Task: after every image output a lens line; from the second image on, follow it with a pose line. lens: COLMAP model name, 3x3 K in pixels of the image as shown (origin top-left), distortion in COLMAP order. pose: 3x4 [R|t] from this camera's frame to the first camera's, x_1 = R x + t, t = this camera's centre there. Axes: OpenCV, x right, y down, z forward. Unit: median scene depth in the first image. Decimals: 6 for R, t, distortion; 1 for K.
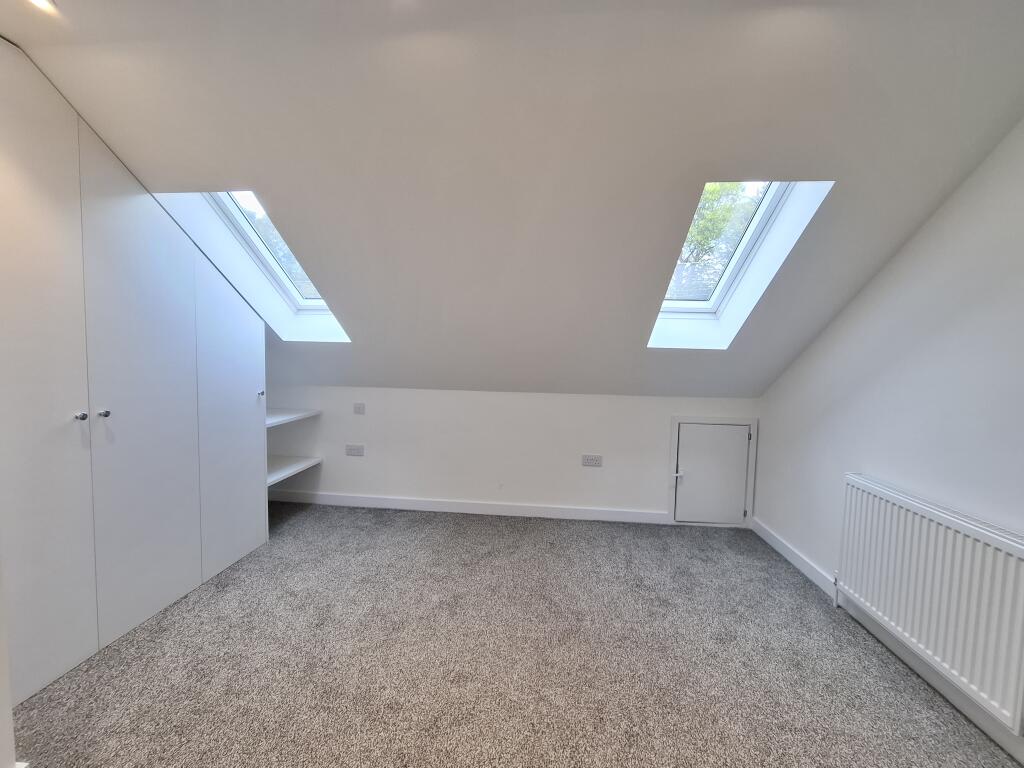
lens RADIAL K [[405.9, 0, 510.6], [0, 405.9, 382.8], [0, 0, 1]] dist [-0.003474, 0.001091]
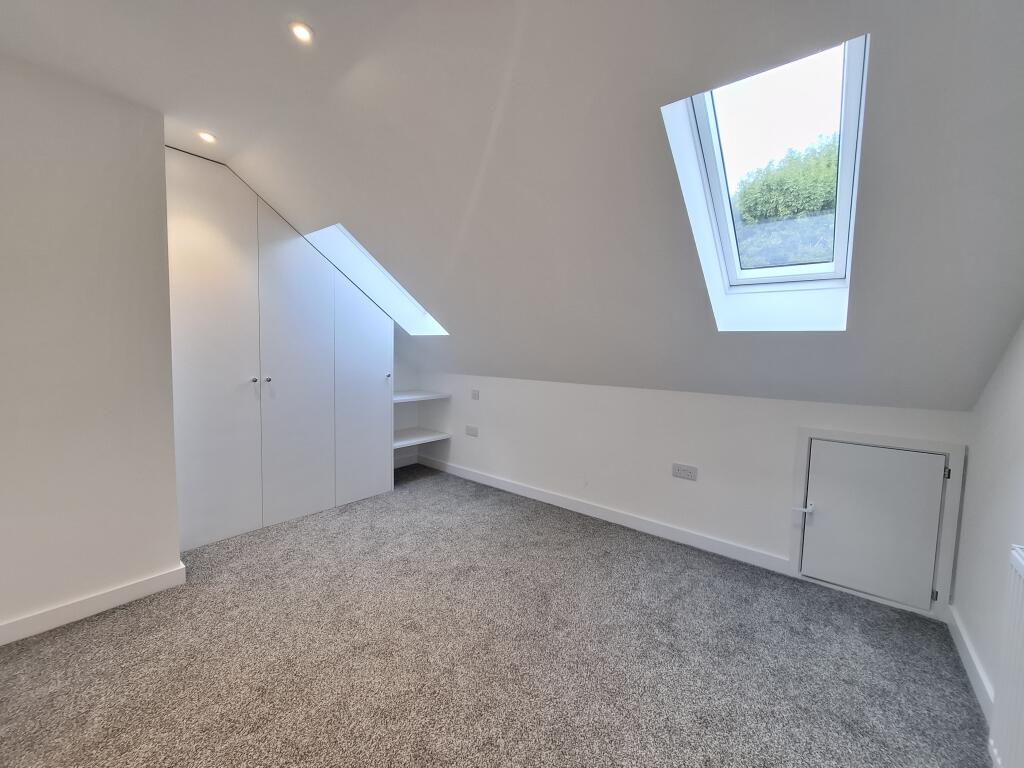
lens RADIAL K [[405.9, 0, 508.7], [0, 405.9, 385.5], [0, 0, 1]] dist [-0.003474, 0.001091]
pose [[0.829446, 0.043467, -0.556893, 0.397746], [-0.043311, 0.998971, 0.013463, 0.021715], [0.556905, 0.012953, 0.830475, 0.121771]]
